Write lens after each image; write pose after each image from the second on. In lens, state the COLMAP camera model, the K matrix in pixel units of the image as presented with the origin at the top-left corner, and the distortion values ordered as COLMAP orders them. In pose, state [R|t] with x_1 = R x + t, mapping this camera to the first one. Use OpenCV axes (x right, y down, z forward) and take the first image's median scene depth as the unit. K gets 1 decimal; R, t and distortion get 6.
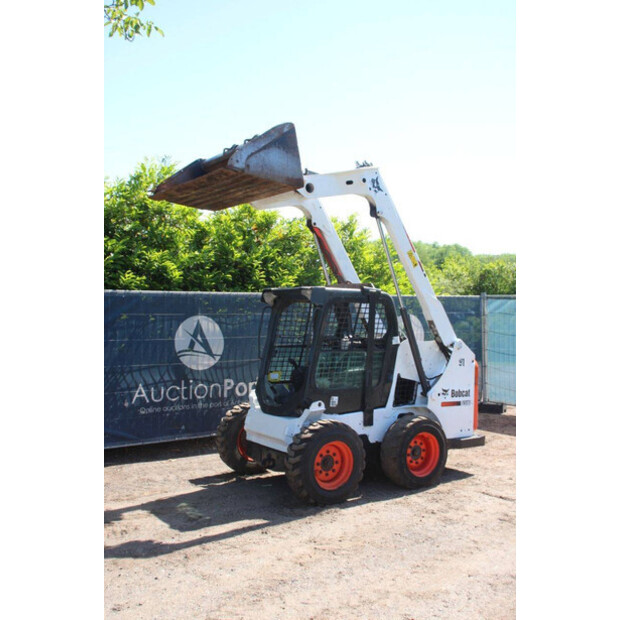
lens RADIAL K [[677.5, 0, 302.7], [0, 677.5, 321.8], [0, 0, 1]] dist [-0.009134, 0.000000]
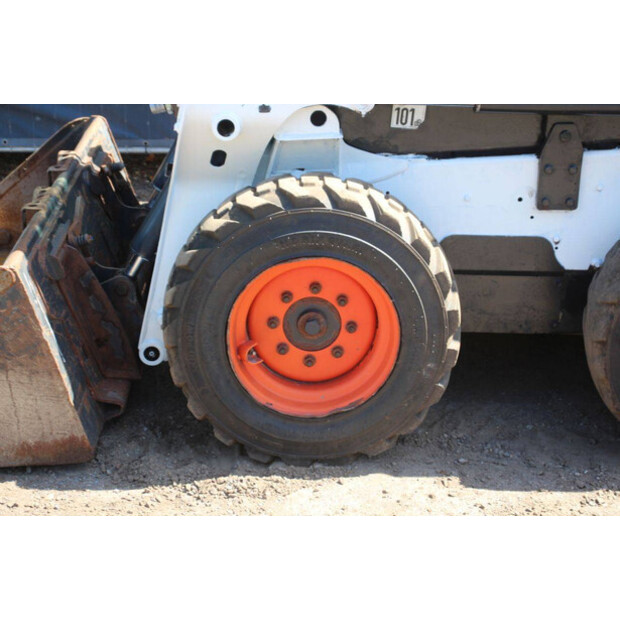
lens RADIAL K [[1285.5, 0, 312.4], [0, 1285.5, 310.0], [0, 0, 1]] dist [0.357381, 0.000000]
pose [[0.842806, 0.191502, -0.502996, 0.270845], [-0.012894, 0.941475, 0.336835, 0.014685], [0.538063, -0.277401, 0.795950, 0.485569]]
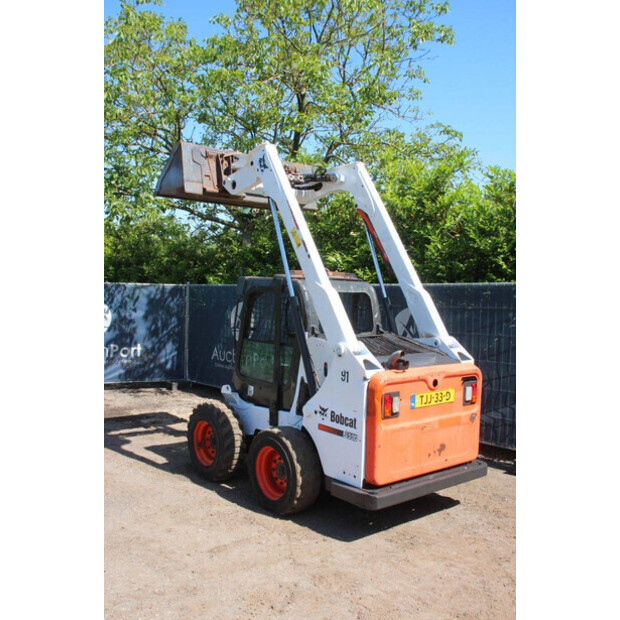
lens RADIAL K [[602.0, 0, 310.0], [0, 602.0, 321.1], [0, 0, 1]] dist [-0.023749, 0.000000]
pose [[0.105955, 0.038383, -0.993630, 0.856757], [-0.034967, 0.998781, 0.034853, -0.018049], [0.993756, 0.031052, 0.107167, 0.903196]]
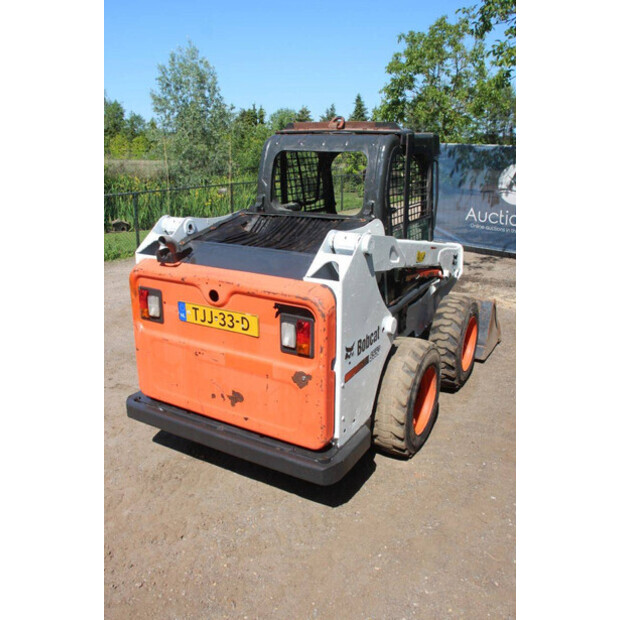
lens RADIAL K [[546.8, 0, 310.0], [0, 546.8, 310.2], [0, 0, 1]] dist [-0.080207, 0.043088]
pose [[-0.899351, 0.110125, -0.423132, 0.326276], [-0.027150, 0.951827, 0.305430, -0.041732], [0.436384, 0.286177, -0.853037, 1.468562]]
